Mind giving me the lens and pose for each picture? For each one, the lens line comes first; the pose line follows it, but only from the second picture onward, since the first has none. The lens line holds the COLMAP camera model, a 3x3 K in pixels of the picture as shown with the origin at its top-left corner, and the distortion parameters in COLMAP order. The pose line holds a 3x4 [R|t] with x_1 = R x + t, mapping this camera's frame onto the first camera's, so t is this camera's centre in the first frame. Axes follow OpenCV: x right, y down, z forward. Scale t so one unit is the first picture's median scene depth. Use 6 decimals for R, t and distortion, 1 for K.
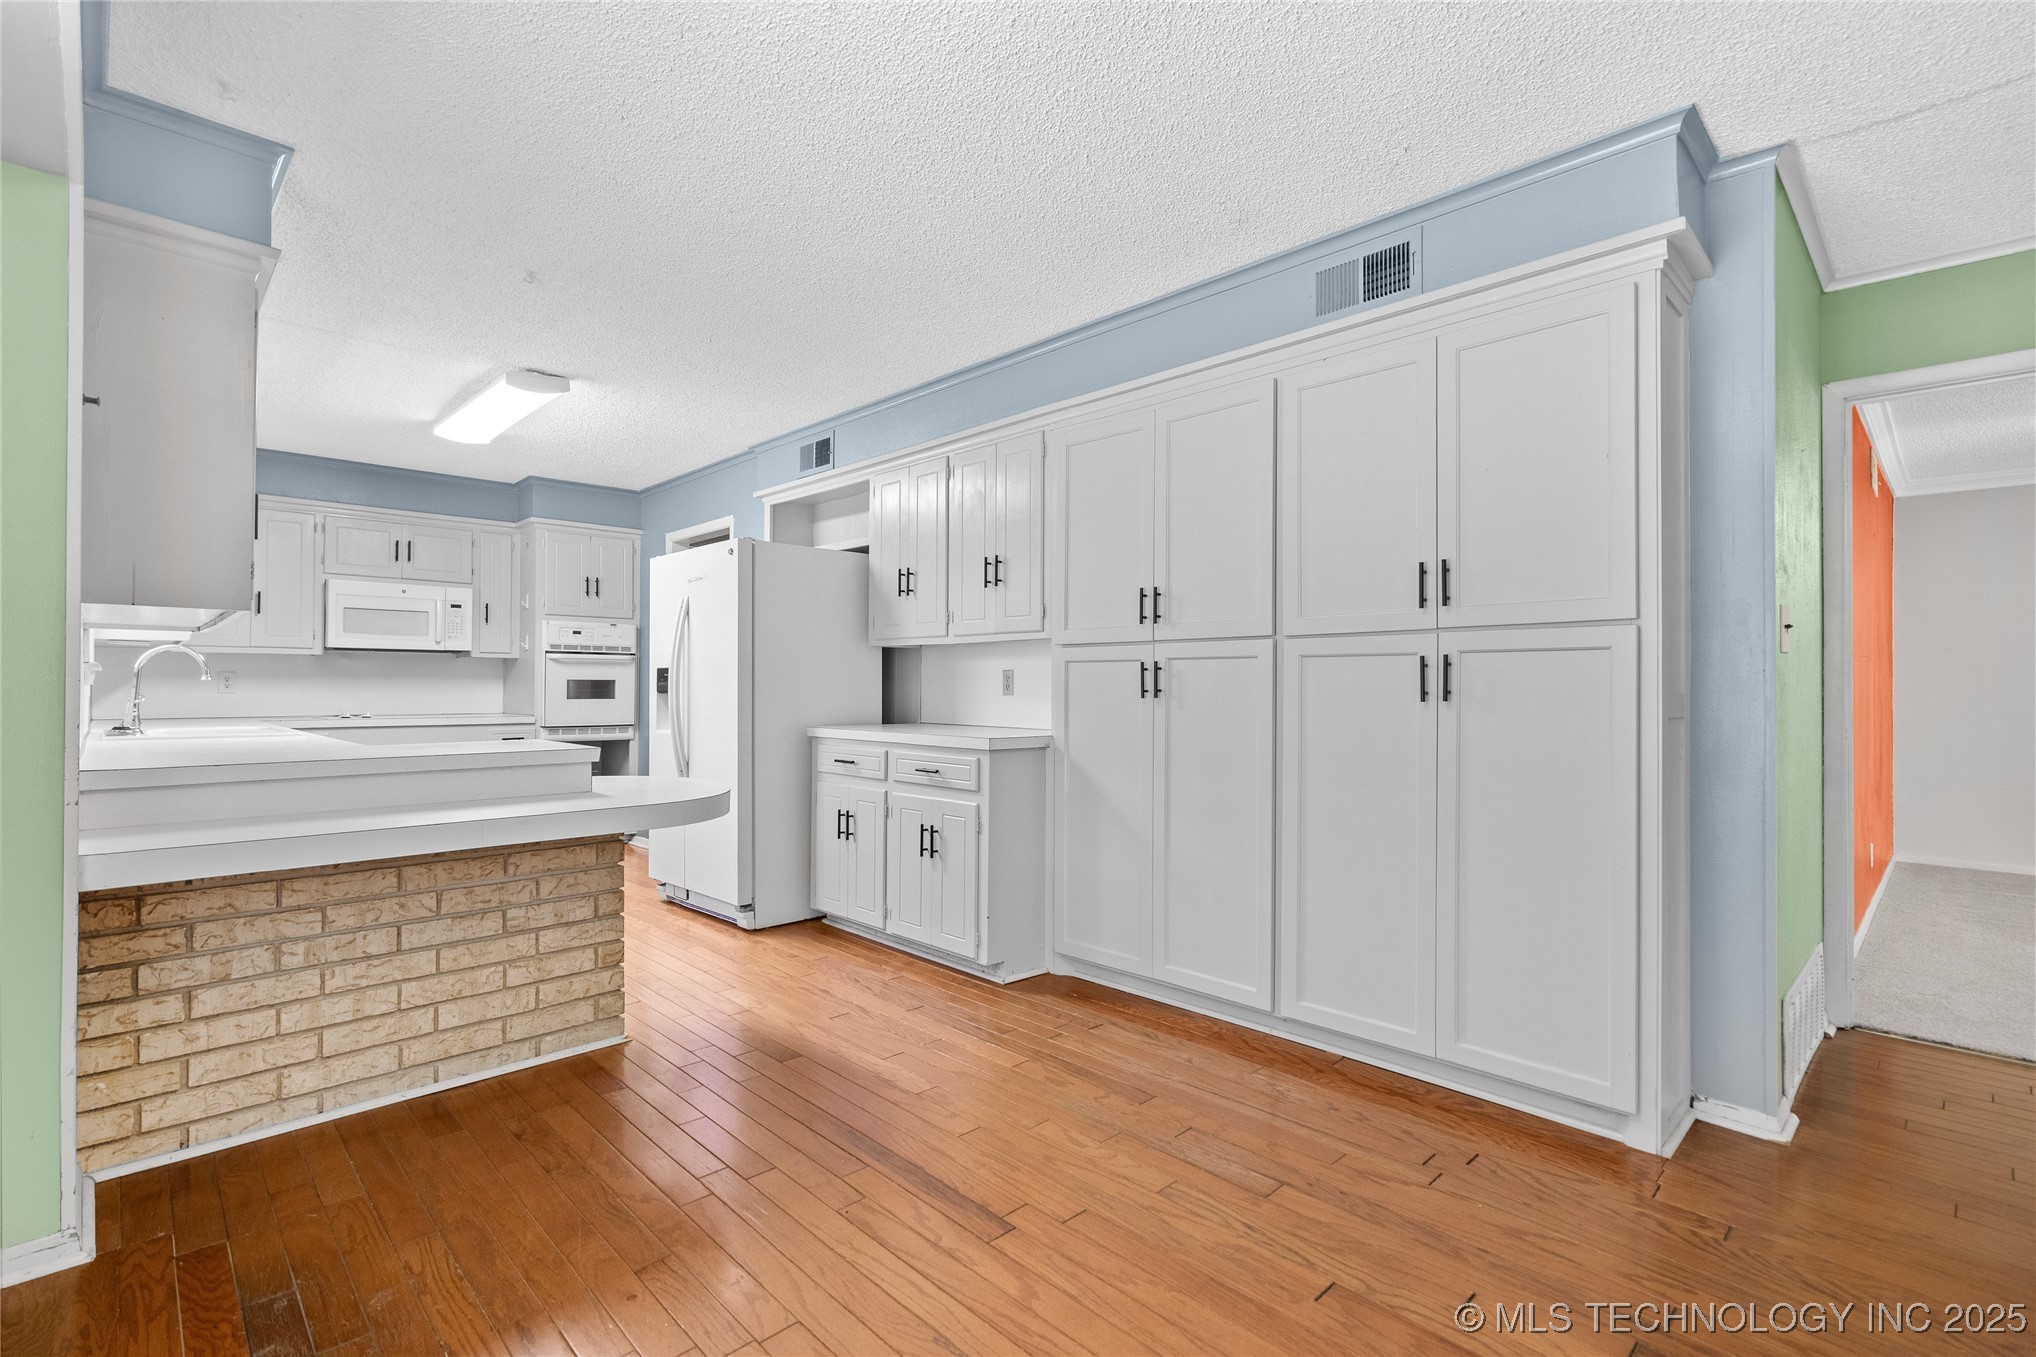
lens RADIAL K [[934.8, 0, 1015.8], [0, 934.8, 679.1], [0, 0, 1]] dist [-0.000884, 0.001356]
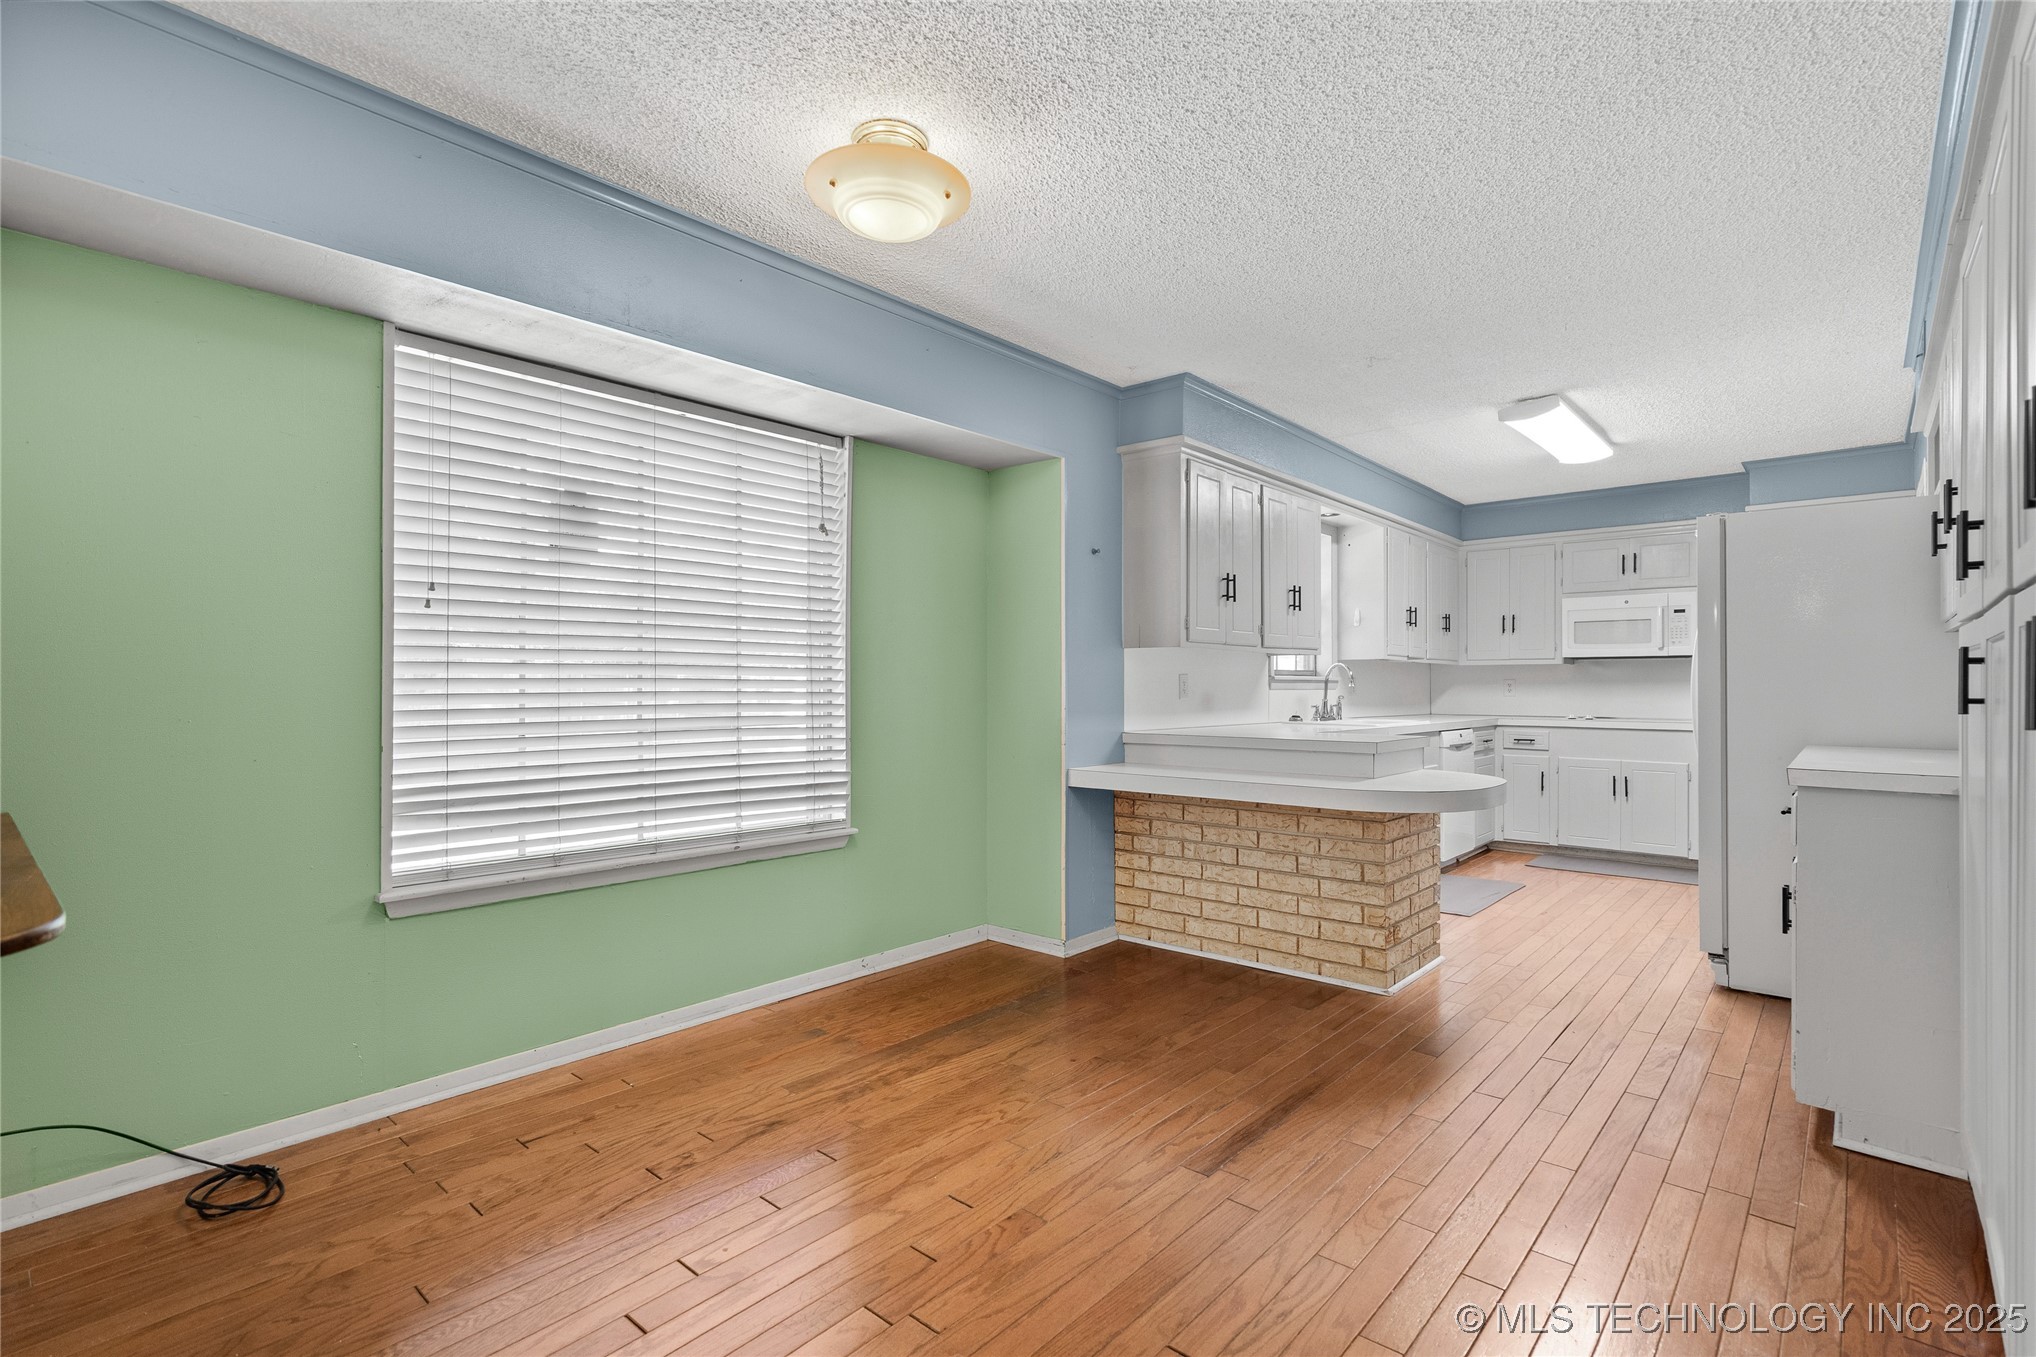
lens RADIAL K [[955.8, 0, 1022.5], [0, 955.8, 673.9], [0, 0, 1]] dist [-0.001982, 0.012286]
pose [[0.081278, -0.014803, -0.996582, 0.502429], [0.004323, 0.999886, -0.014499, 0.000991], [0.996682, -0.003130, 0.081333, 0.306000]]
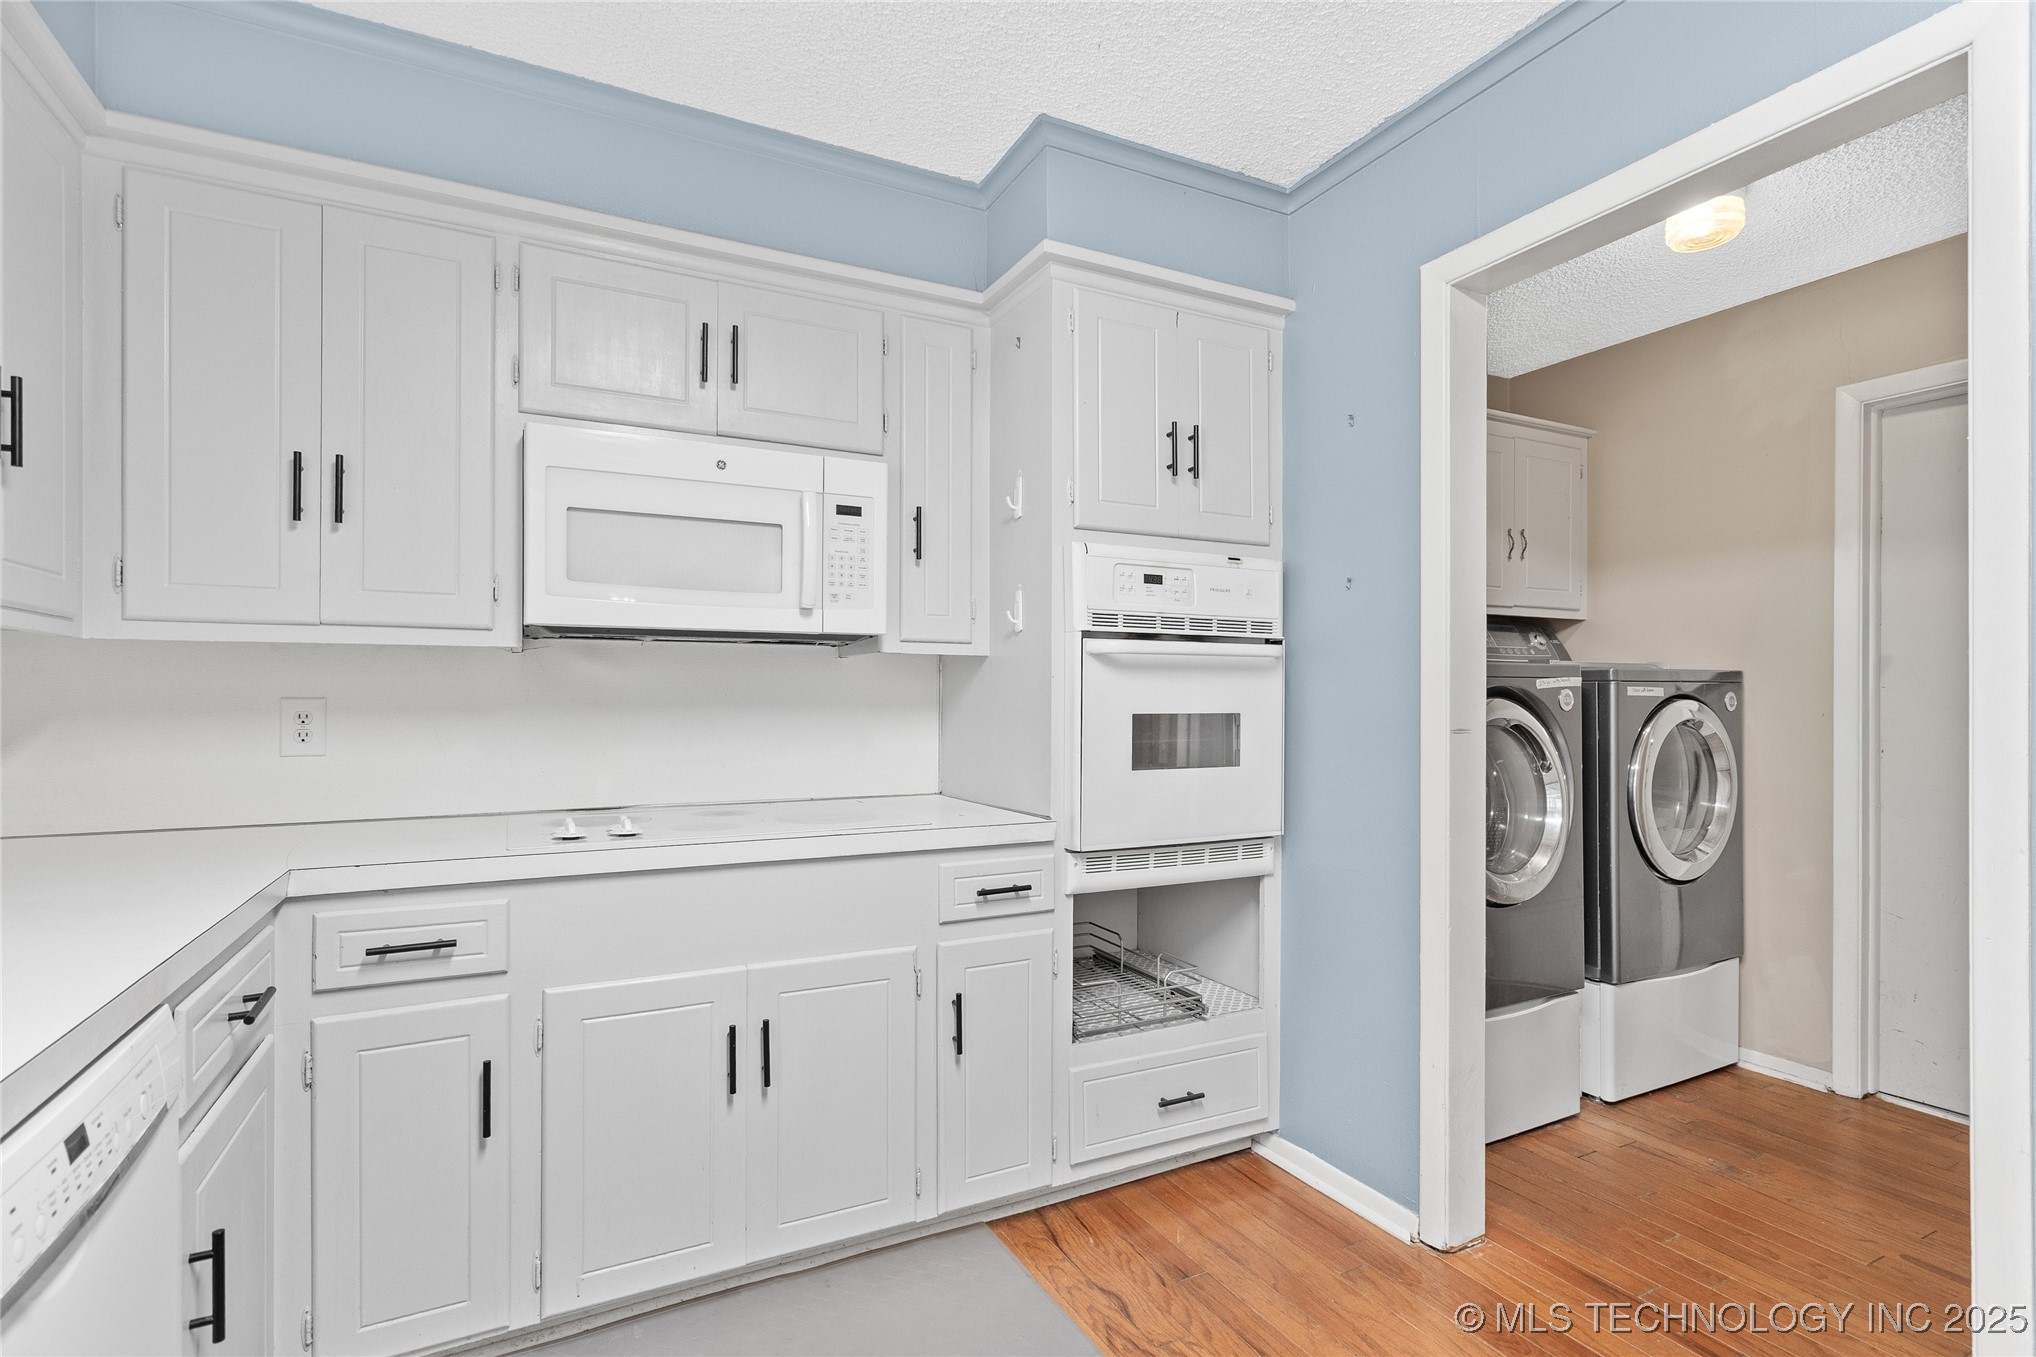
lens RADIAL K [[965.6, 0, 1006.9], [0, 965.6, 696.3], [0, 0, 1]] dist [0.000332, 0.000511]
pose [[0.953842, -0.003925, -0.300283, -0.600188], [0.004919, 0.999985, 0.002553, -0.010243], [0.300268, -0.003912, 0.953847, 0.927506]]
